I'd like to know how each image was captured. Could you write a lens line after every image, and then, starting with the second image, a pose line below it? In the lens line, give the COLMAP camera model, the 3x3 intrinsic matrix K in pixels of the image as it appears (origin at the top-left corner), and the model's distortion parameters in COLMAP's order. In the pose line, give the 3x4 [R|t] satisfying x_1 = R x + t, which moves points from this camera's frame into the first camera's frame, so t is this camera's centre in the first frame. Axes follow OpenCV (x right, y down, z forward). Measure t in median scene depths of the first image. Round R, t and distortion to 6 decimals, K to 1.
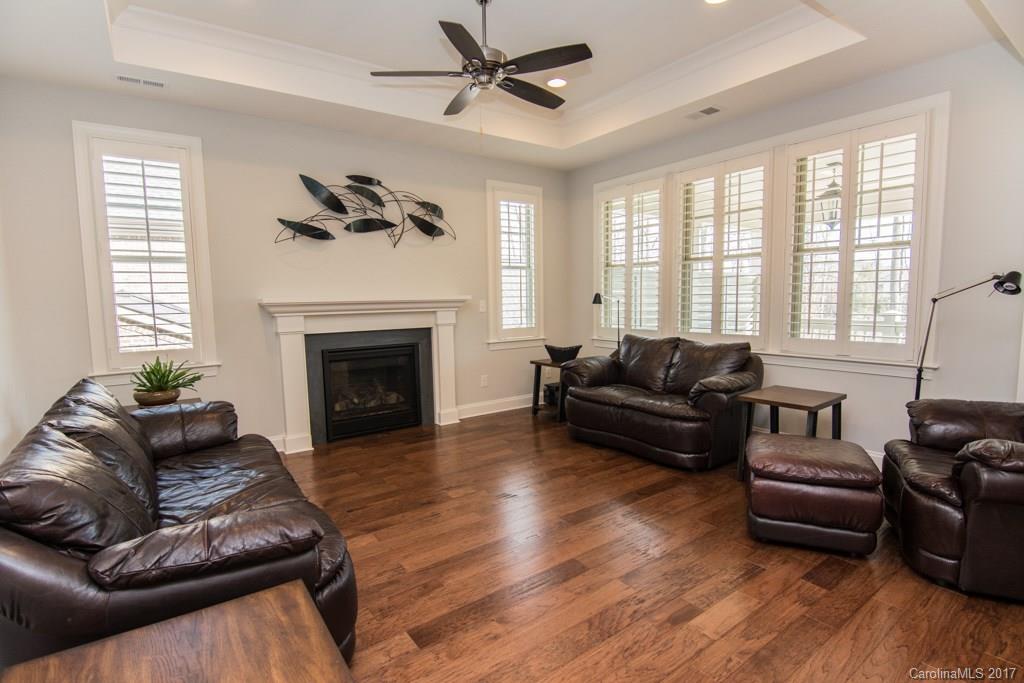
lens RADIAL K [[497.6, 0, 518.3], [0, 497.6, 340.8], [0, 0, 1]] dist [0.003644, -0.001754]
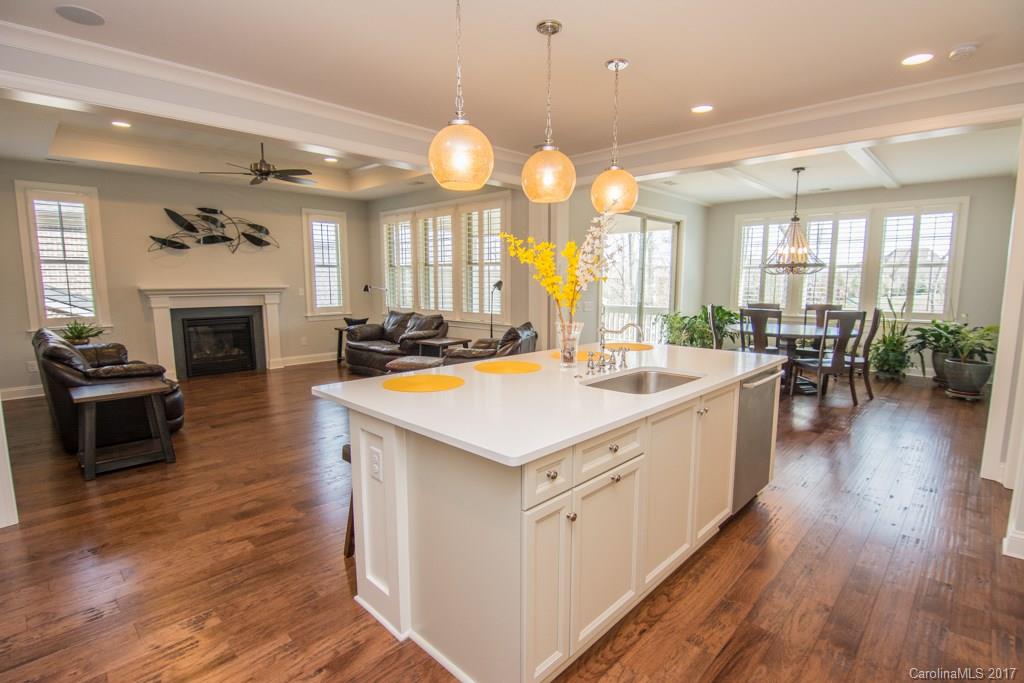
lens RADIAL K [[497.6, 0, 505.7], [0, 497.6, 341.4], [0, 0, 1]] dist [0.003644, -0.001754]
pose [[0.986755, -0.003919, 0.162173, 0.343299], [-0.001205, 0.999504, 0.031484, 0.037300], [-0.162216, -0.031262, 0.986260, -0.691105]]
